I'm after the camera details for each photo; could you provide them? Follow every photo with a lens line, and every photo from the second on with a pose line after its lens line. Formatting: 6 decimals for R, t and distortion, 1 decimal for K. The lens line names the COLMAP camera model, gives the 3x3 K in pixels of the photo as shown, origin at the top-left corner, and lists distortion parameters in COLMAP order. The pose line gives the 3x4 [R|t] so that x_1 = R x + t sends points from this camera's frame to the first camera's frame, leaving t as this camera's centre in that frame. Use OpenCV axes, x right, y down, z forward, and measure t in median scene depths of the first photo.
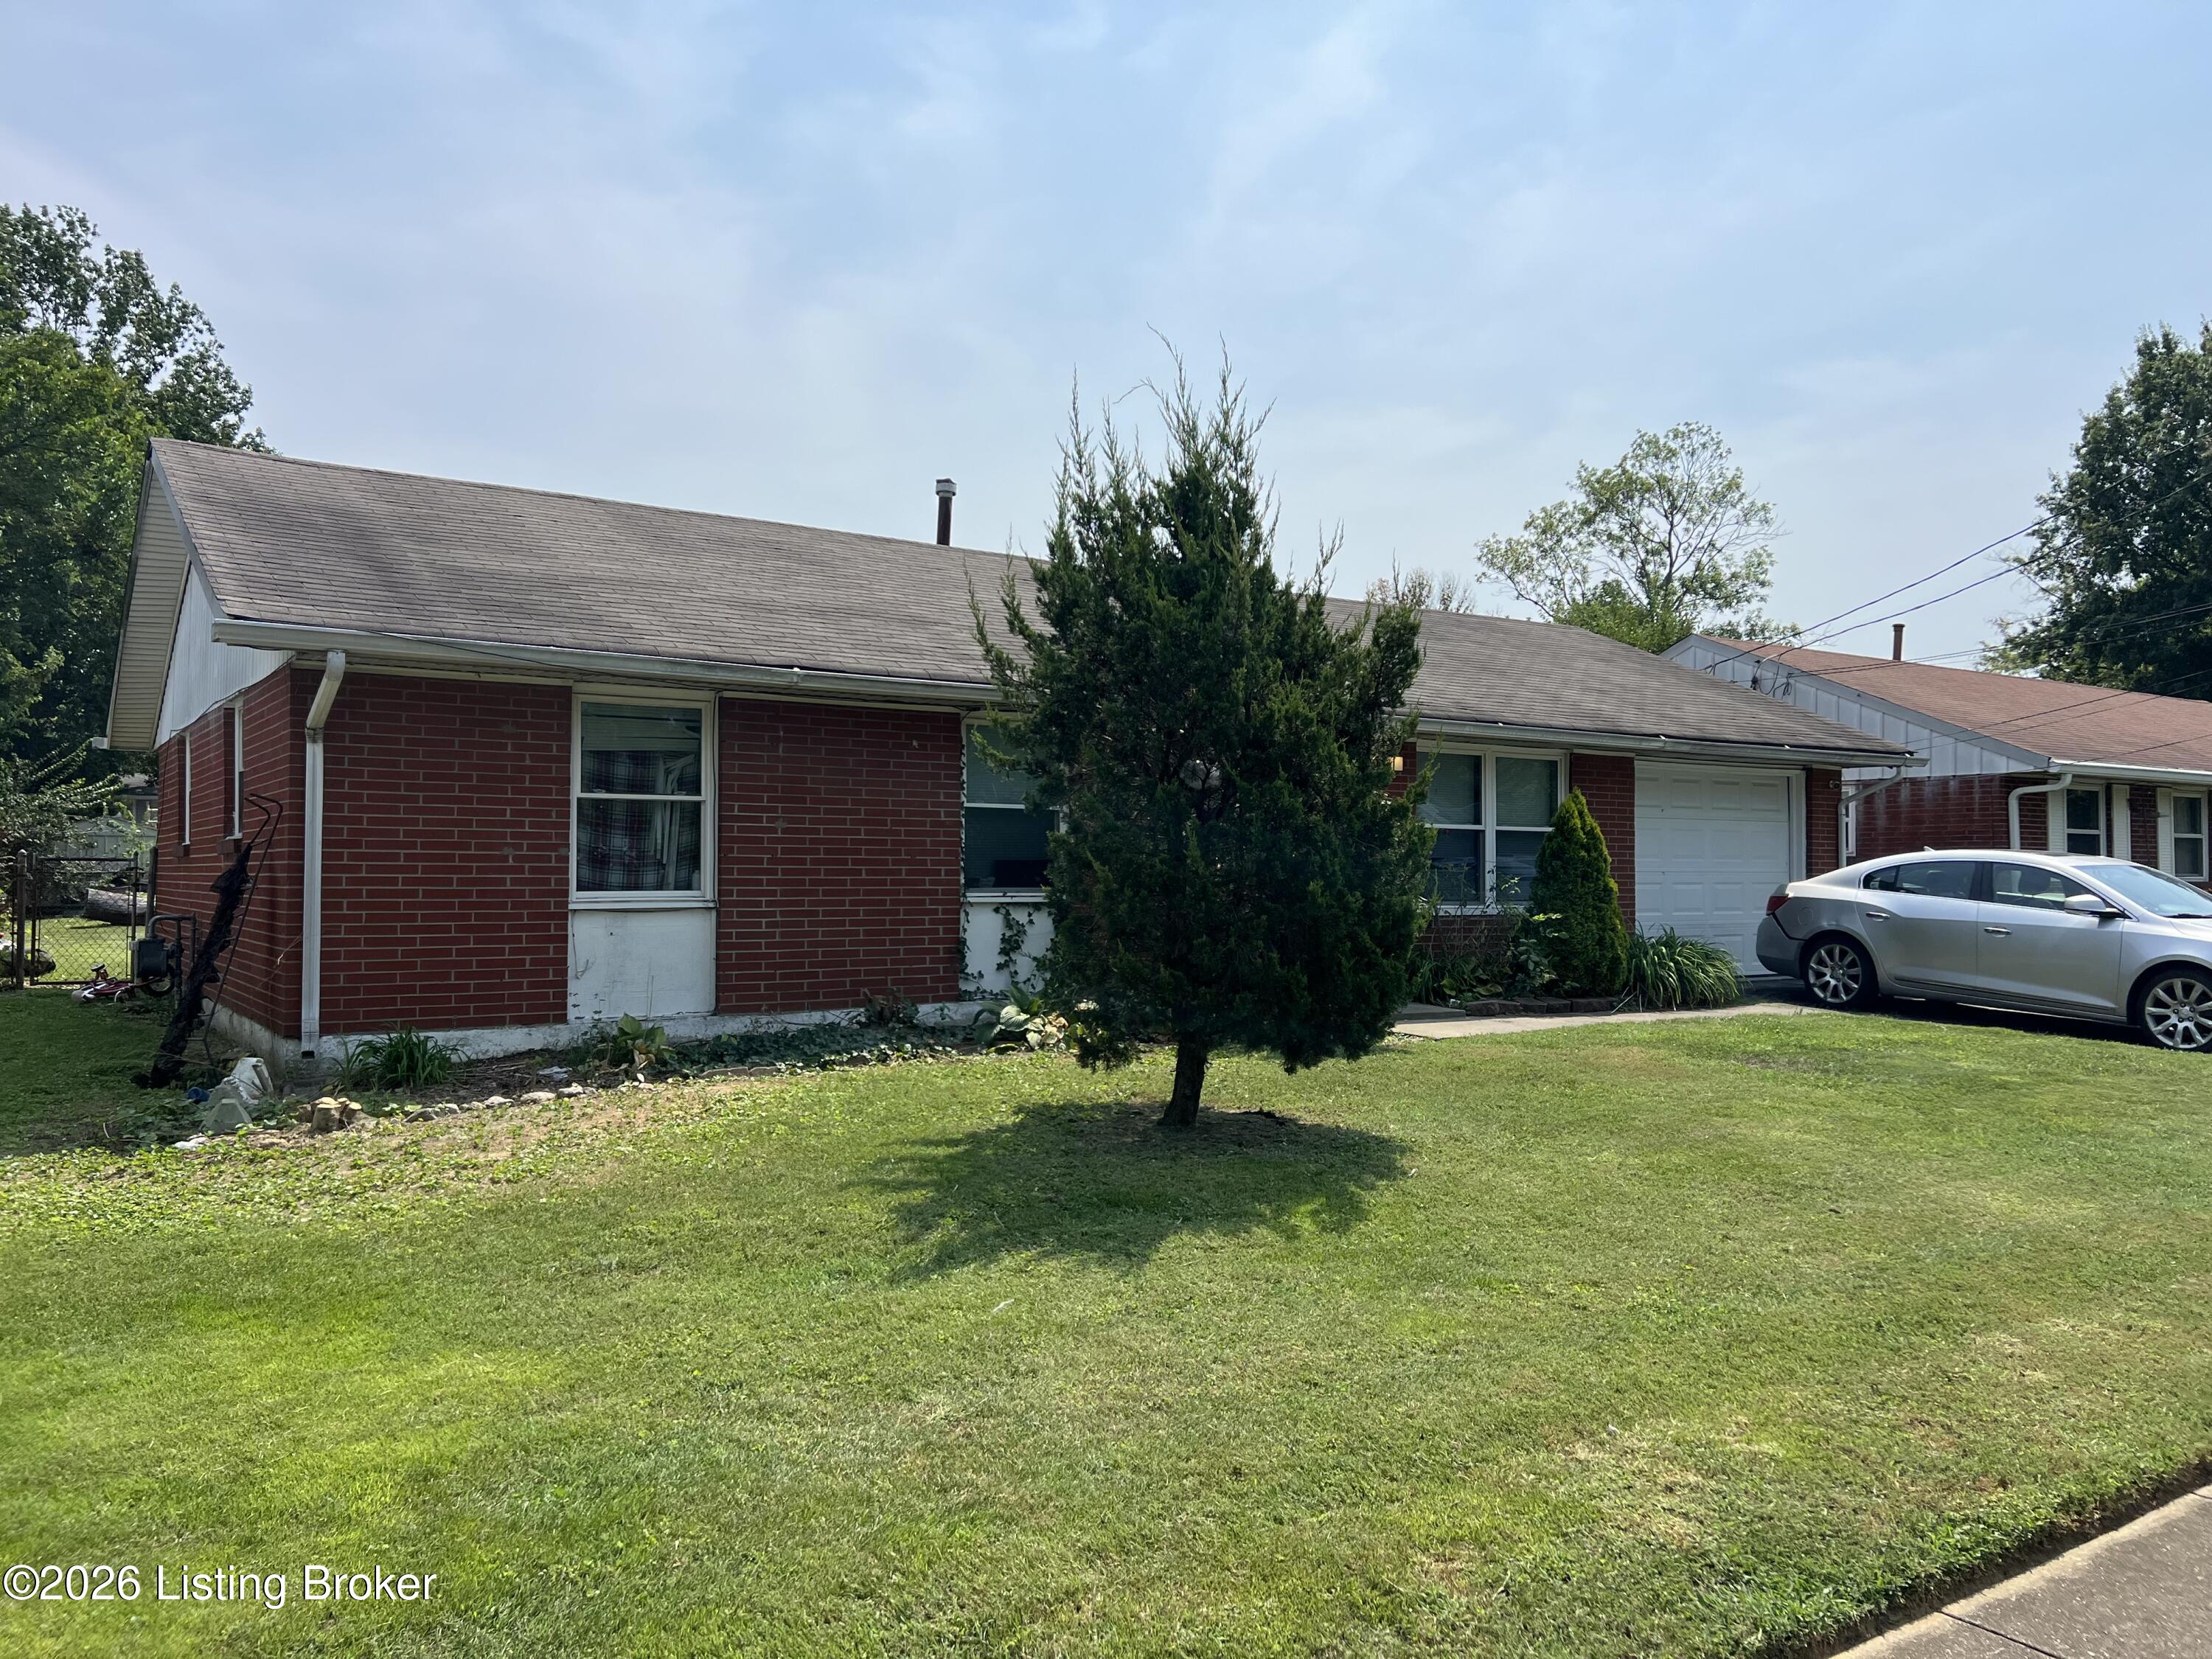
lens RADIAL K [[1705.6, 0, 1106.0], [0, 1705.6, 829.5], [0, 0, 1]] dist [-0.010179, -0.009874]
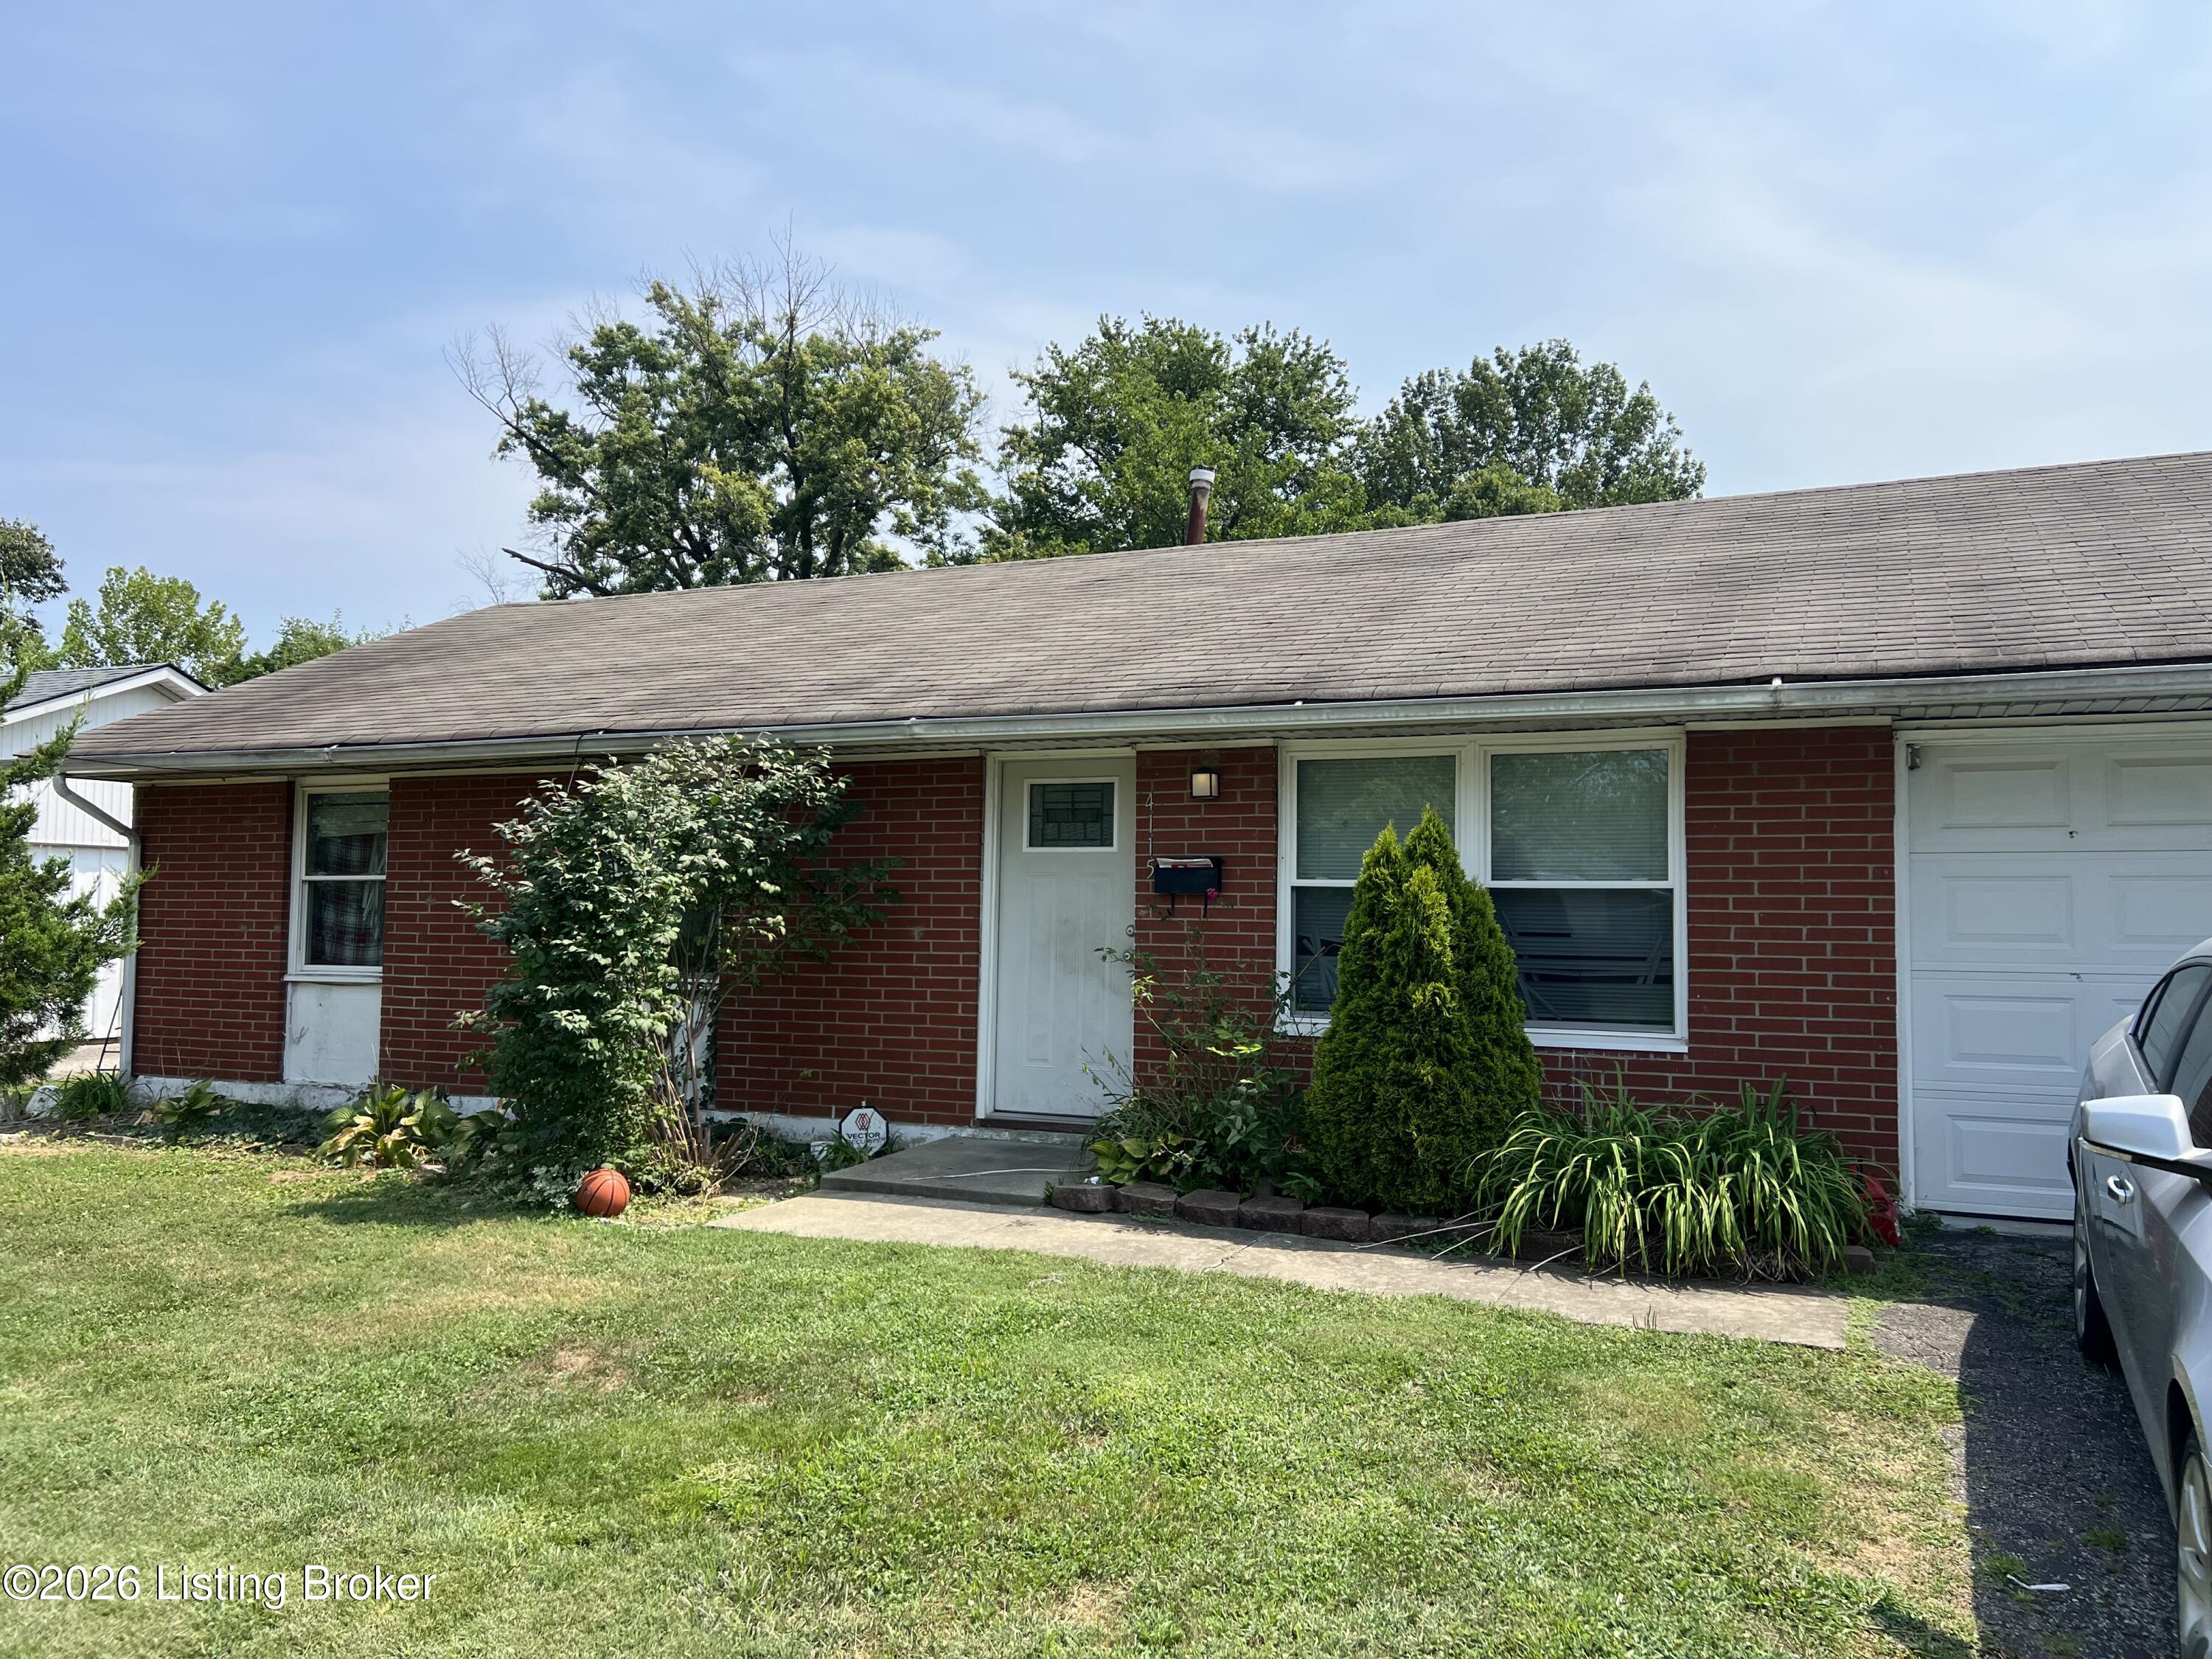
lens RADIAL K [[1705.6, 0, 1106.0], [0, 1705.6, 829.5], [0, 0, 1]] dist [-0.010179, -0.009874]
pose [[0.520771, -0.048314, -0.852328, 0.900445], [0.013931, 0.998745, -0.048102, 0.008733], [0.853582, 0.013177, 0.520791, 0.863603]]
